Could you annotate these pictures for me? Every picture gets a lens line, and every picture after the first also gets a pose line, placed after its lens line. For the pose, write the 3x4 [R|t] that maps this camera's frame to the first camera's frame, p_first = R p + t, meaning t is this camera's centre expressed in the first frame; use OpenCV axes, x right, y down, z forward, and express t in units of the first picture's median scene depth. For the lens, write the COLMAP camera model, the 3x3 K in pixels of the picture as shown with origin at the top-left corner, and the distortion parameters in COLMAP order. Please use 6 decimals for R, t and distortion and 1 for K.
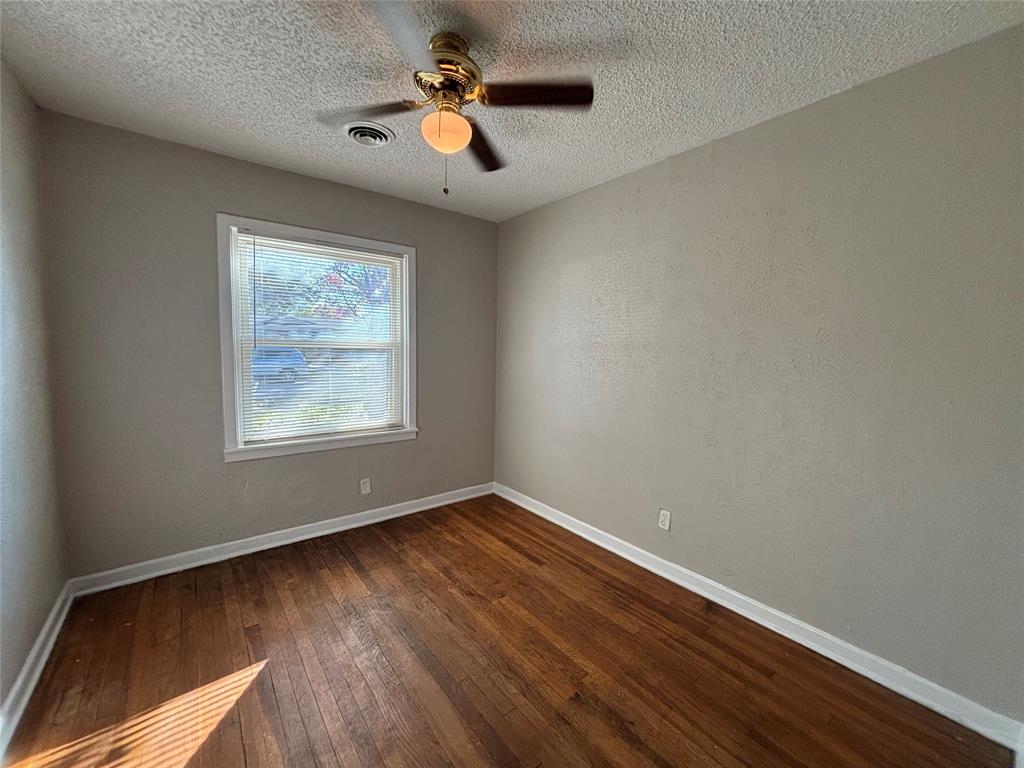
lens RADIAL K [[415.9, 0, 513.5], [0, 415.9, 378.9], [0, 0, 1]] dist [0.010959, 0.000910]
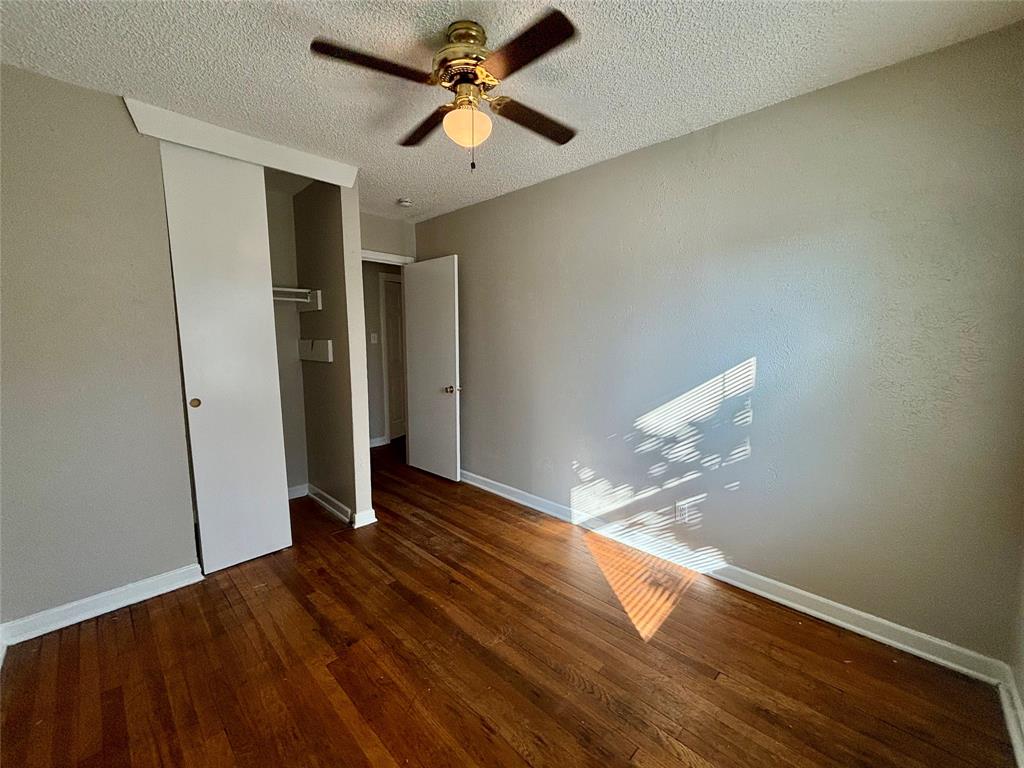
lens RADIAL K [[415.9, 0, 513.7], [0, 415.9, 386.8], [0, 0, 1]] dist [0.010959, 0.000910]
pose [[-0.990460, -0.001191, -0.137792, -0.118077], [-0.026473, 0.982981, 0.181790, -0.131083], [0.135231, 0.183704, -0.973635, 1.828771]]
